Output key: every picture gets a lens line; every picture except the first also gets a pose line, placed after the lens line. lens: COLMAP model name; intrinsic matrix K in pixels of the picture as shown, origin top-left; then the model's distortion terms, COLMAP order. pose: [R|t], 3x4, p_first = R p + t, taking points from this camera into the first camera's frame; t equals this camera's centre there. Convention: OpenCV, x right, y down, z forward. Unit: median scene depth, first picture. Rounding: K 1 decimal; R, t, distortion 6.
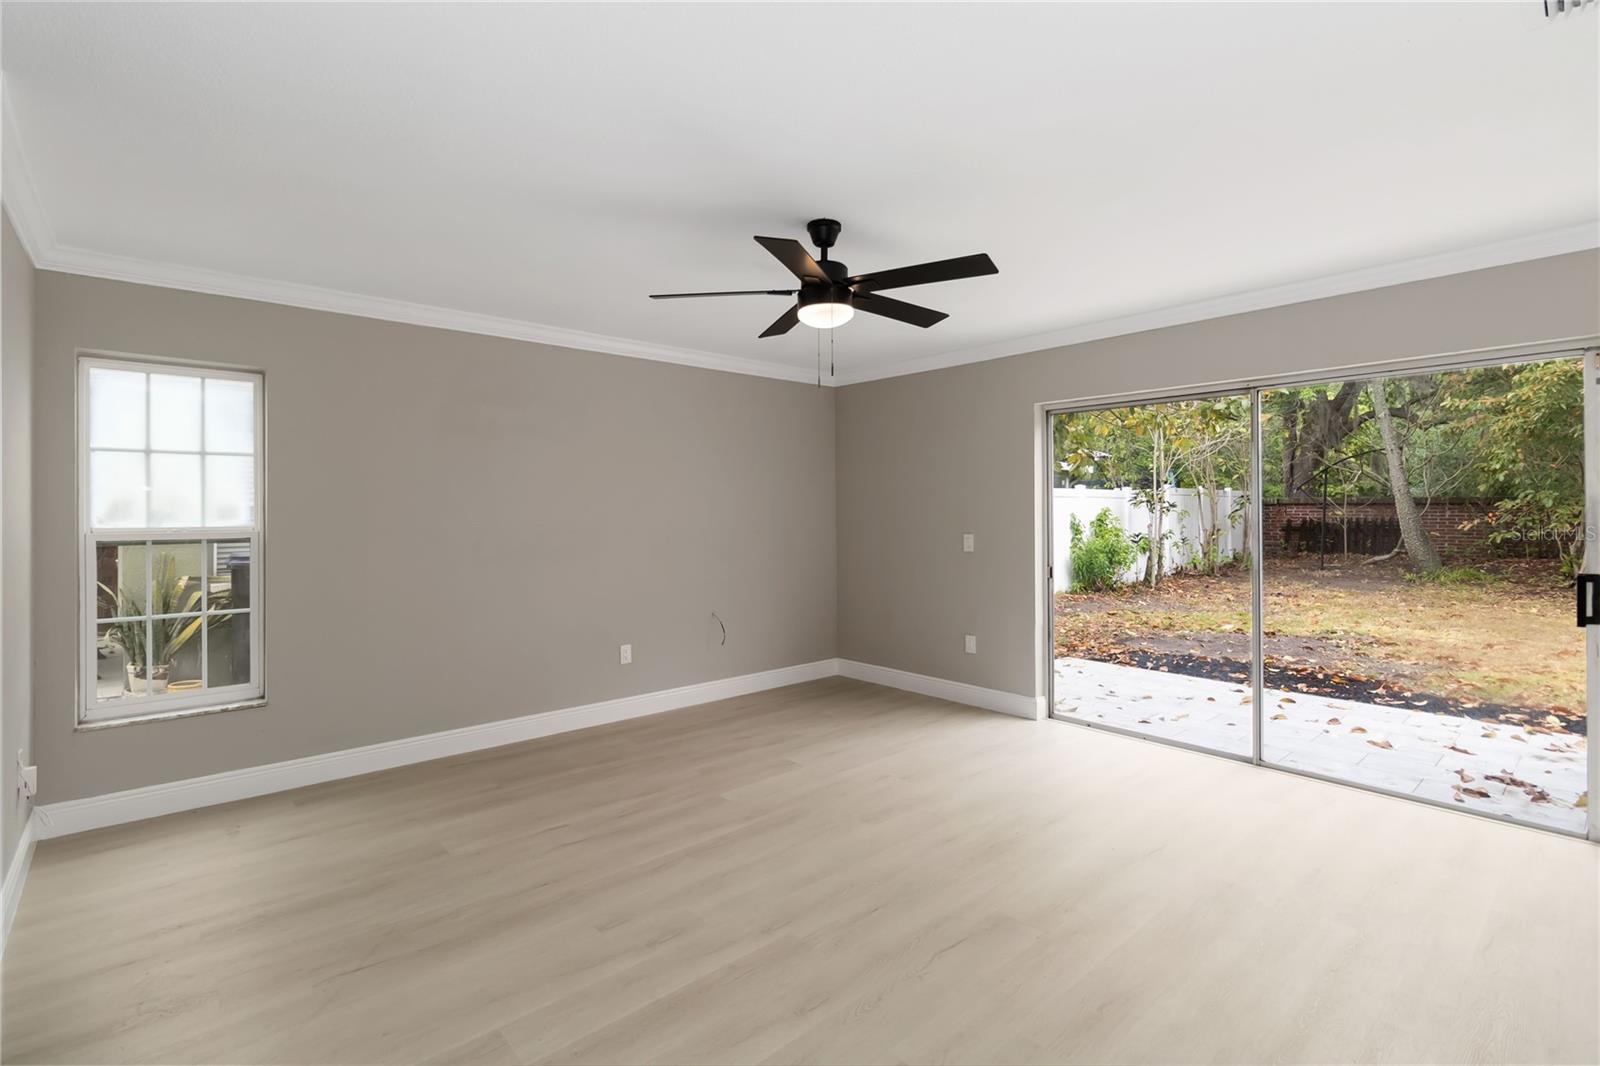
lens RADIAL K [[736.4, 0, 798.4], [0, 736.4, 502.6], [0, 0, 1]] dist [-0.001244, -0.000157]
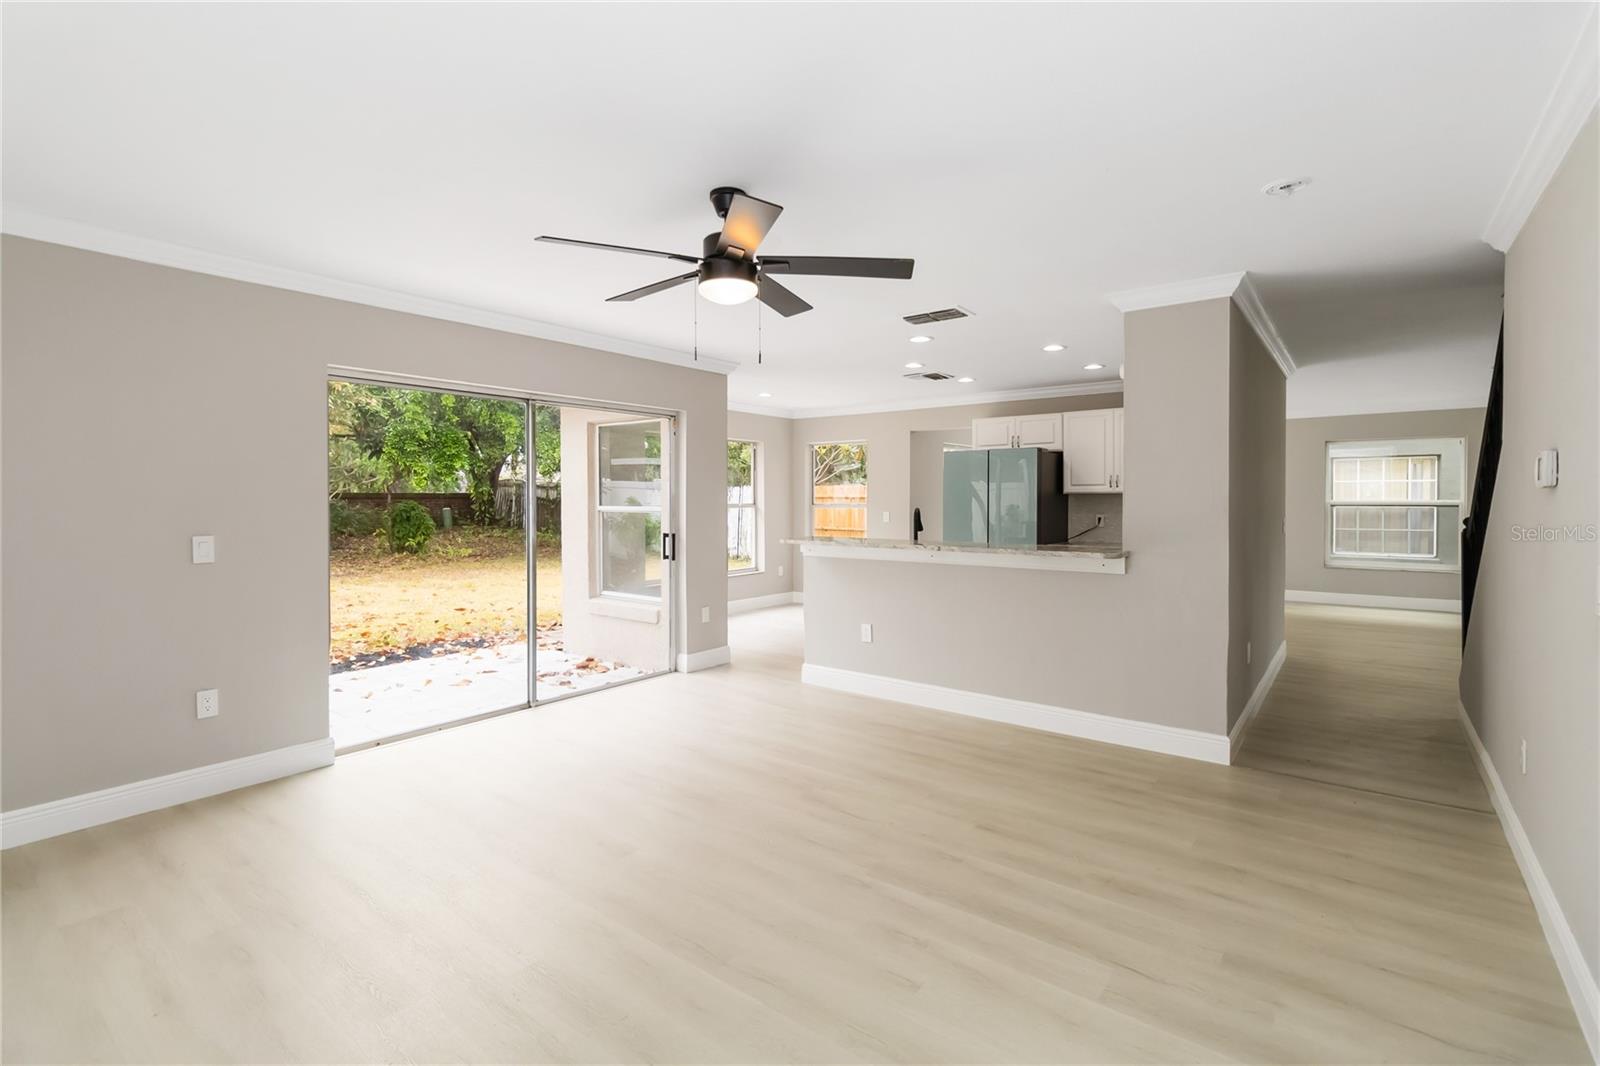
lens RADIAL K [[736.4, 0, 798.4], [0, 736.4, 502.6], [0, 0, 1]] dist [-0.001244, -0.000157]
pose [[-0.178688, -0.004491, 0.983895, -0.768919], [-0.005330, 0.999979, 0.003596, 0.011537], [-0.983891, -0.004601, -0.178708, 0.916253]]
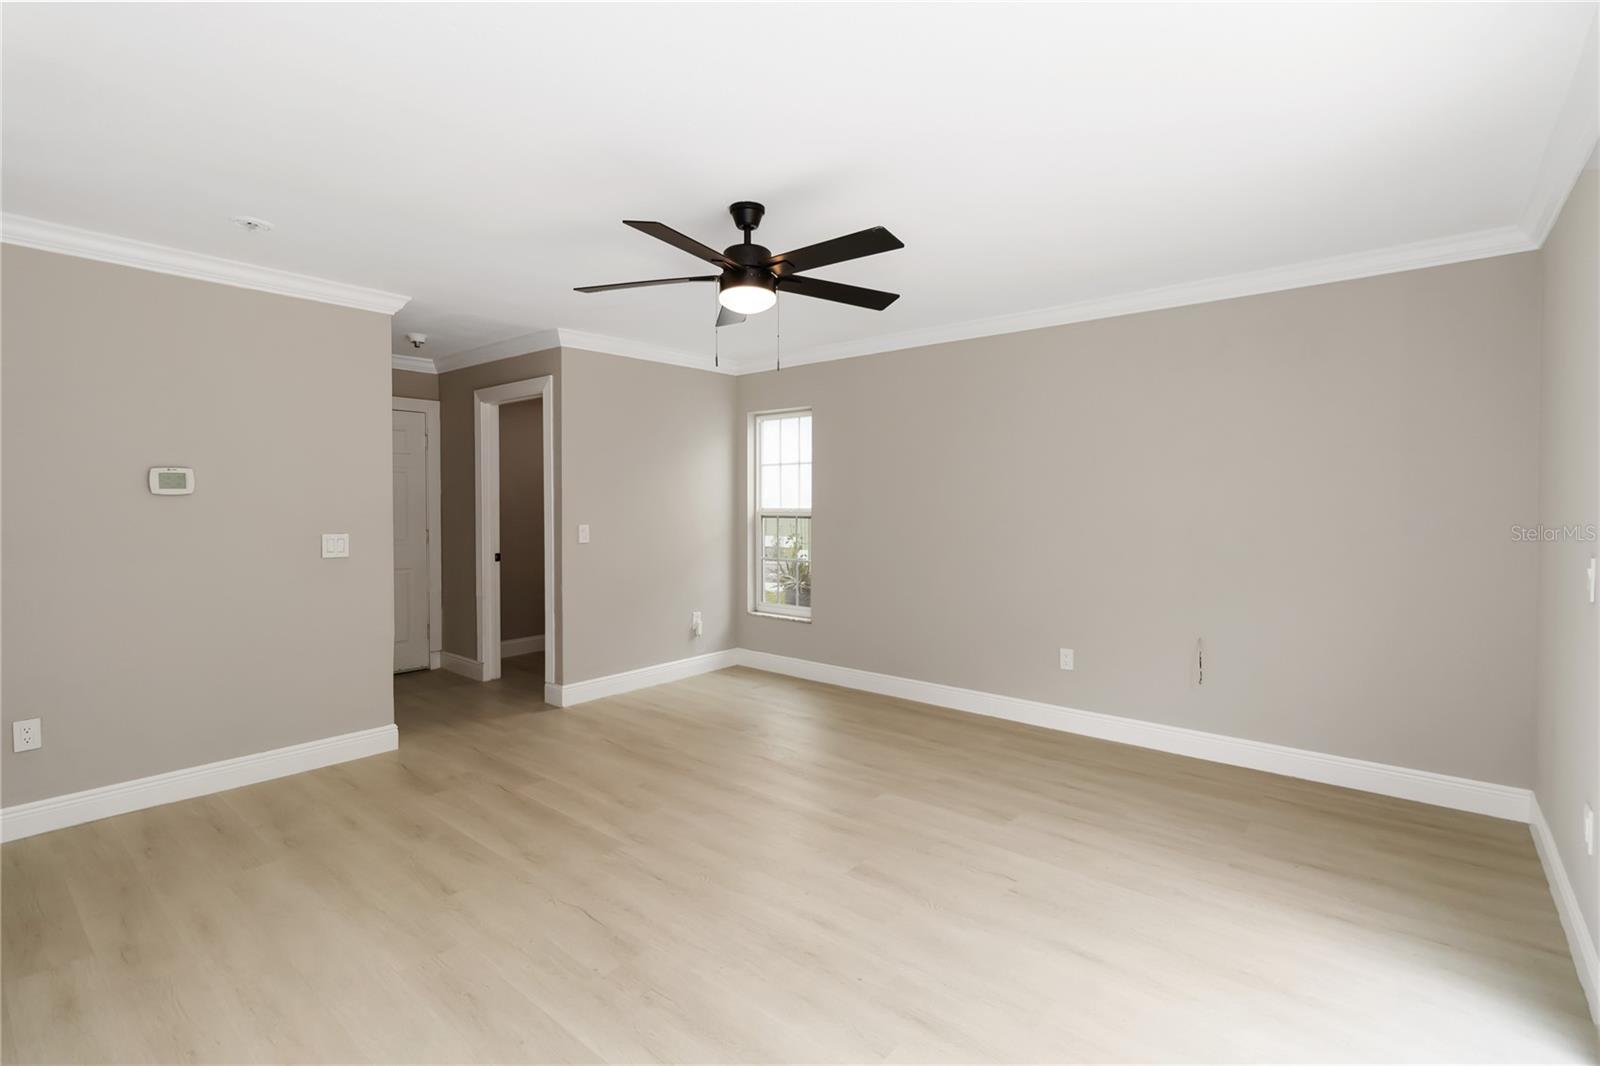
lens RADIAL K [[752.3, 0, 798.0], [0, 752.3, 501.6], [0, 0, 1]] dist [-0.000135, 0.000016]
pose [[0.142853, 0.004579, -0.989733, 0.888335], [0.009231, 0.999940, 0.005958, 0.008426], [0.989701, -0.009987, 0.142802, 0.781726]]
